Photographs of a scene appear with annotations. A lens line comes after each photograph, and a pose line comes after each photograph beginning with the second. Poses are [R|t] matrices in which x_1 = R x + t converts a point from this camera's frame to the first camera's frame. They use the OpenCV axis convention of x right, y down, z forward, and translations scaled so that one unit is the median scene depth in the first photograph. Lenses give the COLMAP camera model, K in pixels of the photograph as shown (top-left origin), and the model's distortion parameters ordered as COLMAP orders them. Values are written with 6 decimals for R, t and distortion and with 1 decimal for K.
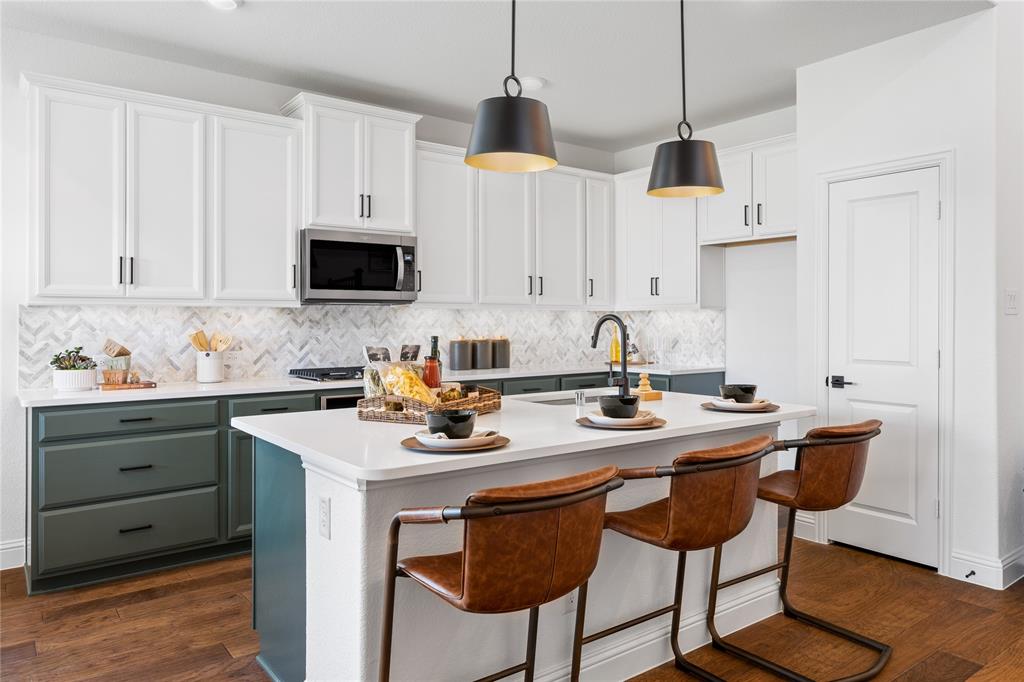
lens RADIAL K [[691.1, 0, 512.6], [0, 691.1, 319.2], [0, 0, 1]] dist [0.002222, 0.001202]
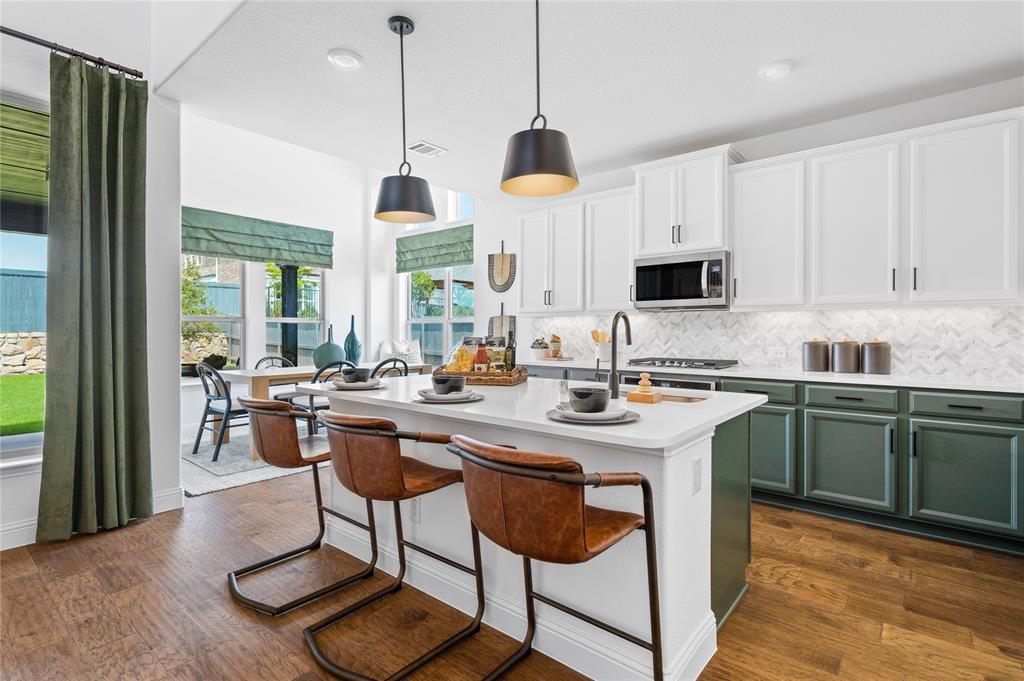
lens RADIAL K [[489.0, 0, 584.8], [0, 489.0, 337.0], [0, 0, 1]] dist [-0.000347, 0.000043]
pose [[0.278477, 0.014241, -0.960337, 0.614754], [0.004590, 0.999859, 0.016158, 0.012549], [0.960432, -0.008908, 0.278373, 0.568641]]
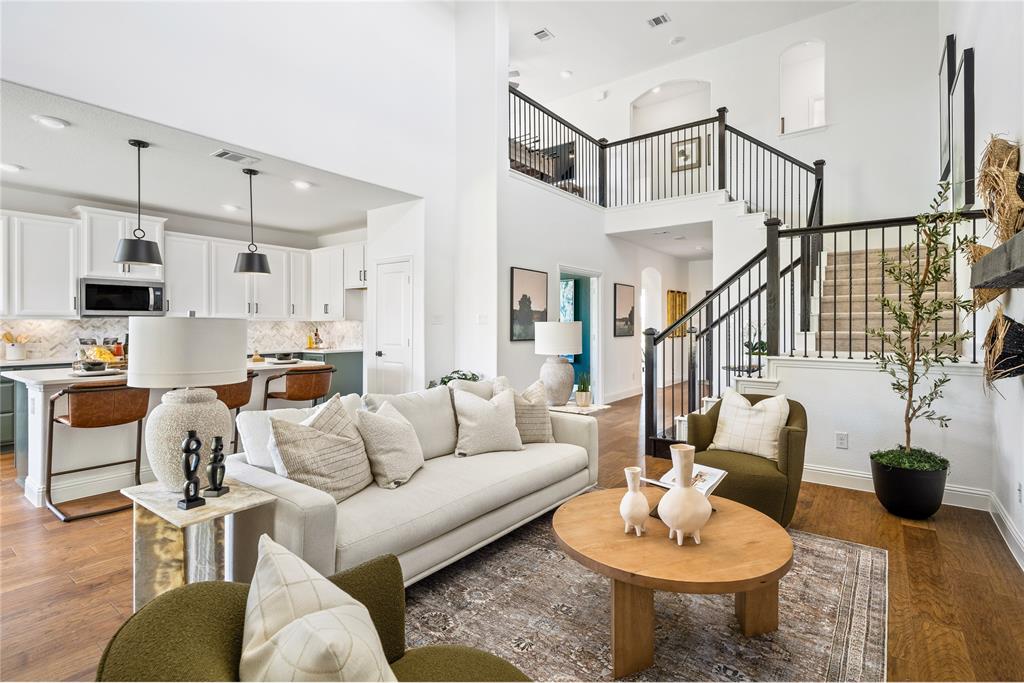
lens RADIAL K [[455.7, 0, 513.5], [0, 455.7, 327.2], [0, 0, 1]] dist [0.002355, 0.000389]
pose [[0.950663, -0.000834, 0.310225, 0.401979], [-0.001054, 0.999982, 0.005919, -0.004537], [-0.310224, -0.005954, 0.950645, -0.513090]]
